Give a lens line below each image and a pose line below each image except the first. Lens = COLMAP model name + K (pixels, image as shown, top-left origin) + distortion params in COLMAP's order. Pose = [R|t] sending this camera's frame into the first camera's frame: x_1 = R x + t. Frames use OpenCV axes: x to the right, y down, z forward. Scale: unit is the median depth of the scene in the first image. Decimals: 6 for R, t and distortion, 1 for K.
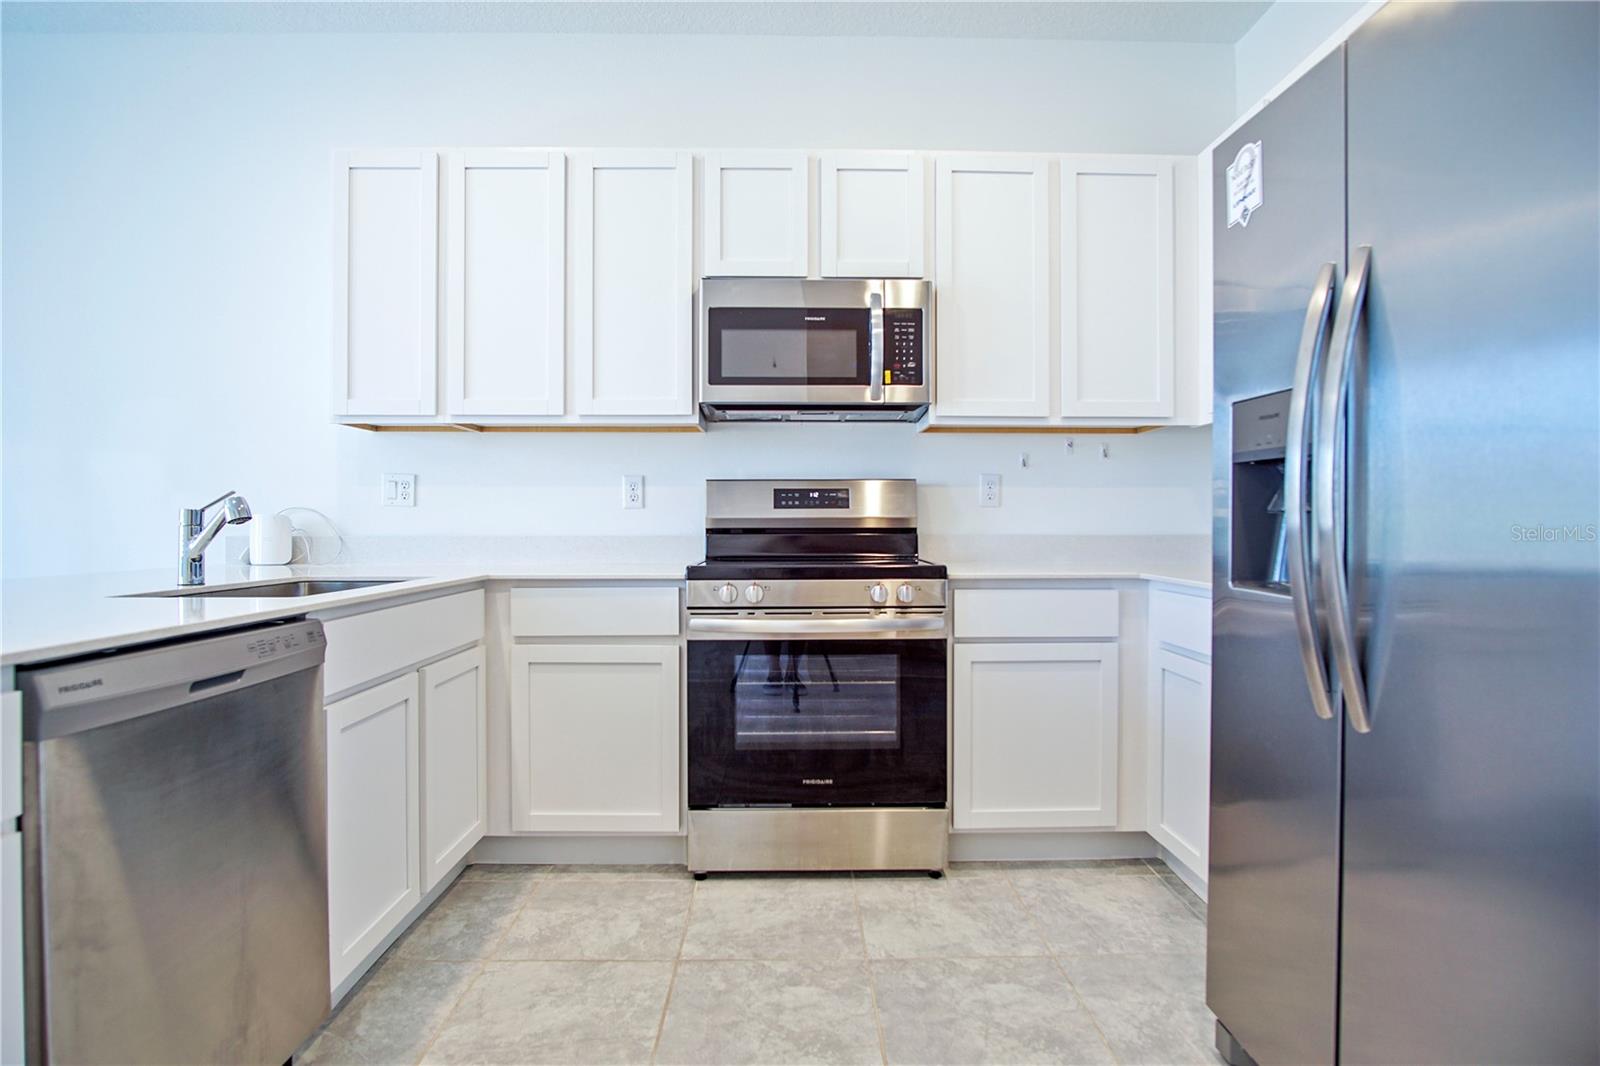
lens RADIAL K [[958.6, 0, 800.9], [0, 958.6, 532.3], [0, 0, 1]] dist [-0.036474, -0.000113]
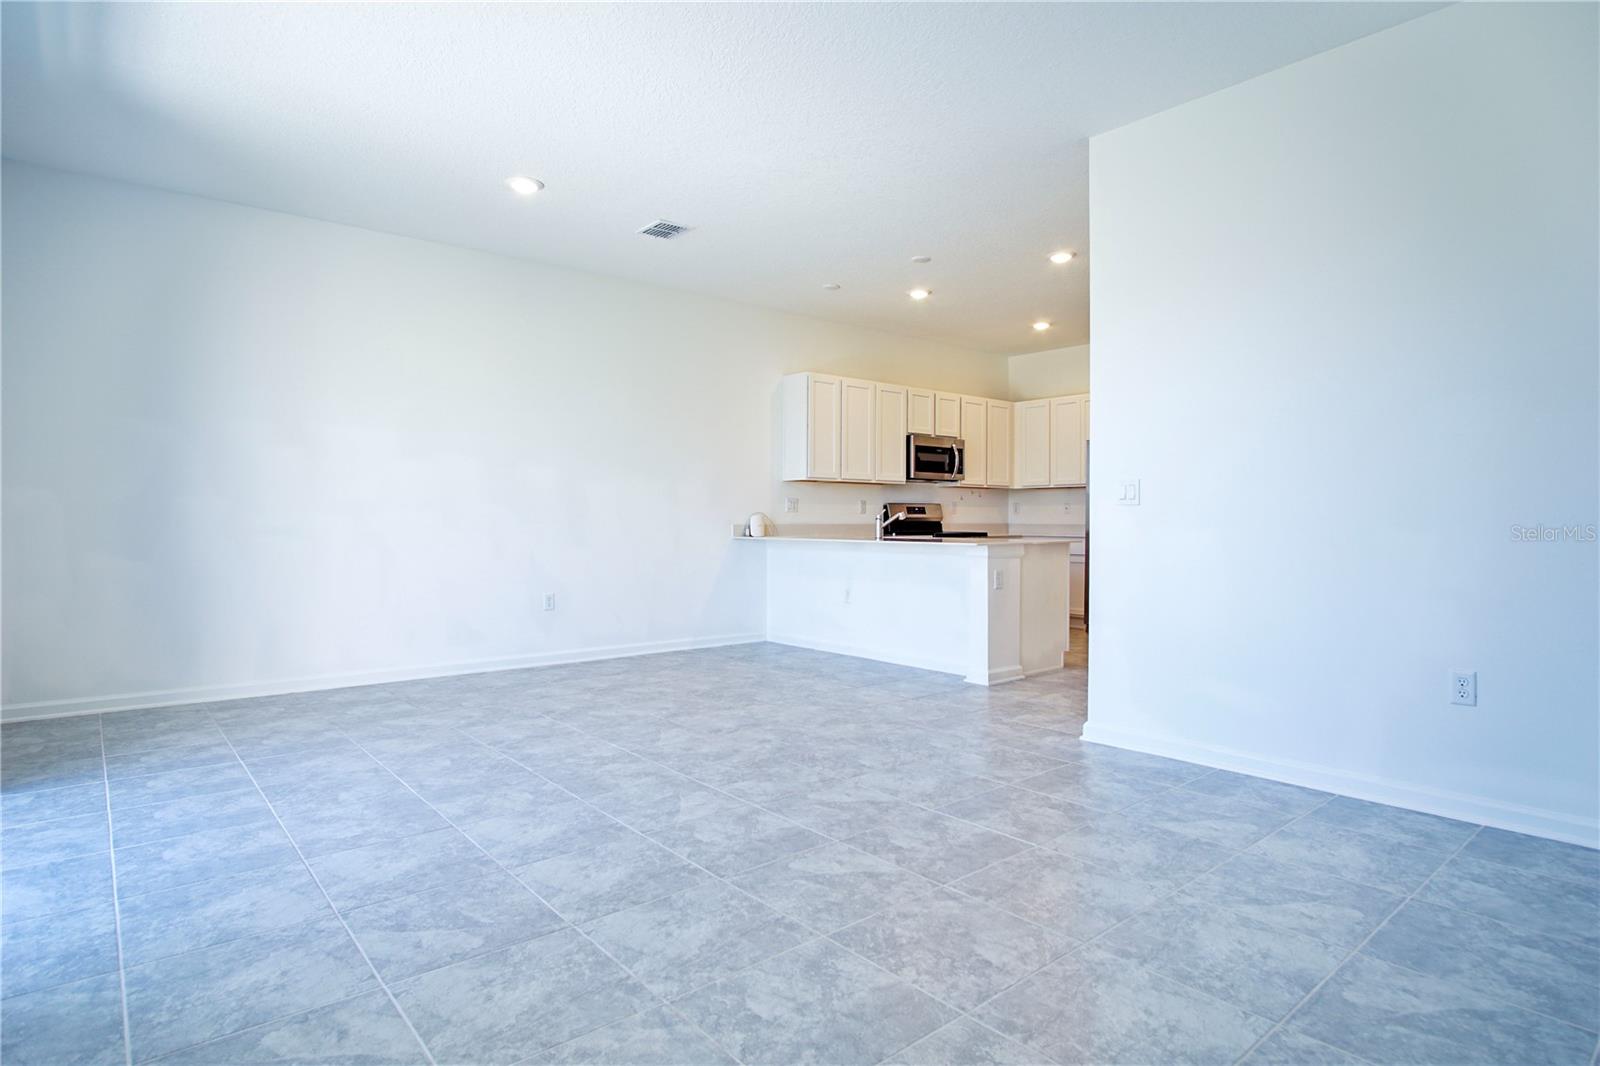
lens RADIAL K [[862.3, 0, 818.6], [0, 862.3, 525.7], [0, 0, 1]] dist [-0.033404, 0.007890]
pose [[0.770949, -0.002029, 0.636894, -1.799269], [0.003243, 0.999994, -0.000740, 0.009770], [-0.636889, 0.002636, 0.770951, -0.744361]]
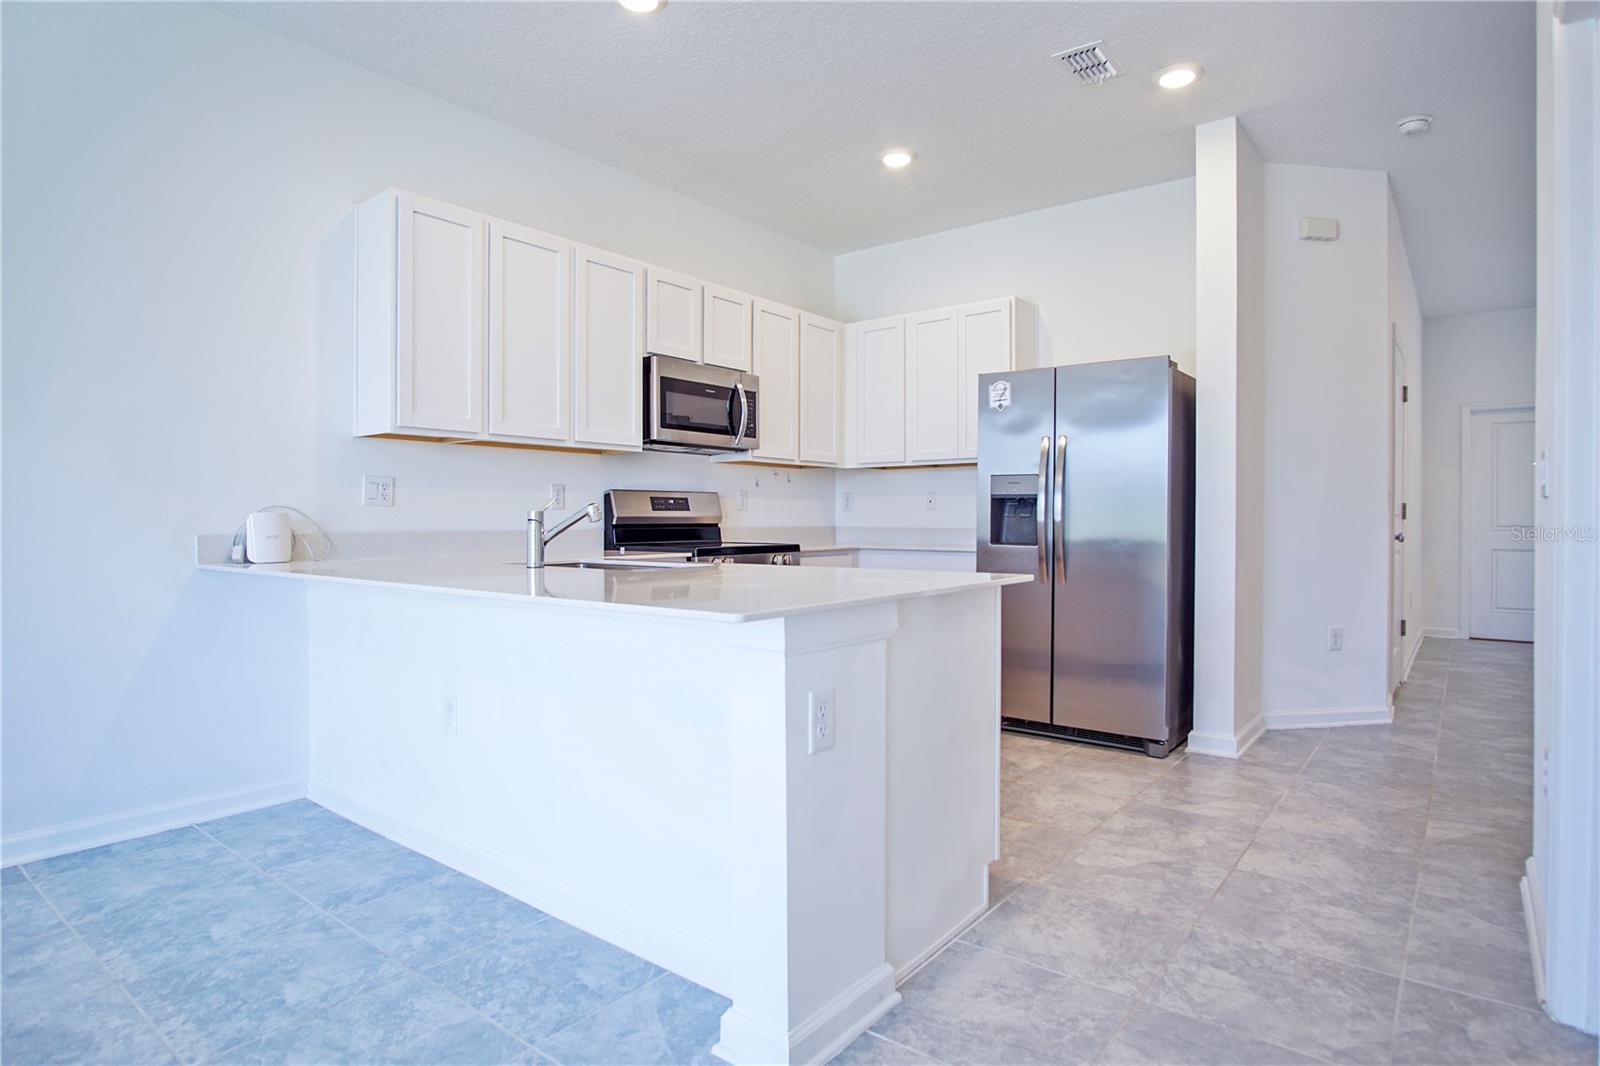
lens RADIAL K [[862.3, 0, 811.9], [0, 862.3, 529.6], [0, 0, 1]] dist [-0.033404, 0.007890]
pose [[0.630846, -0.009244, 0.775853, -0.898634], [0.008321, 0.999952, 0.005148, -0.000093], [-0.775863, 0.003208, 0.630893, -0.023355]]
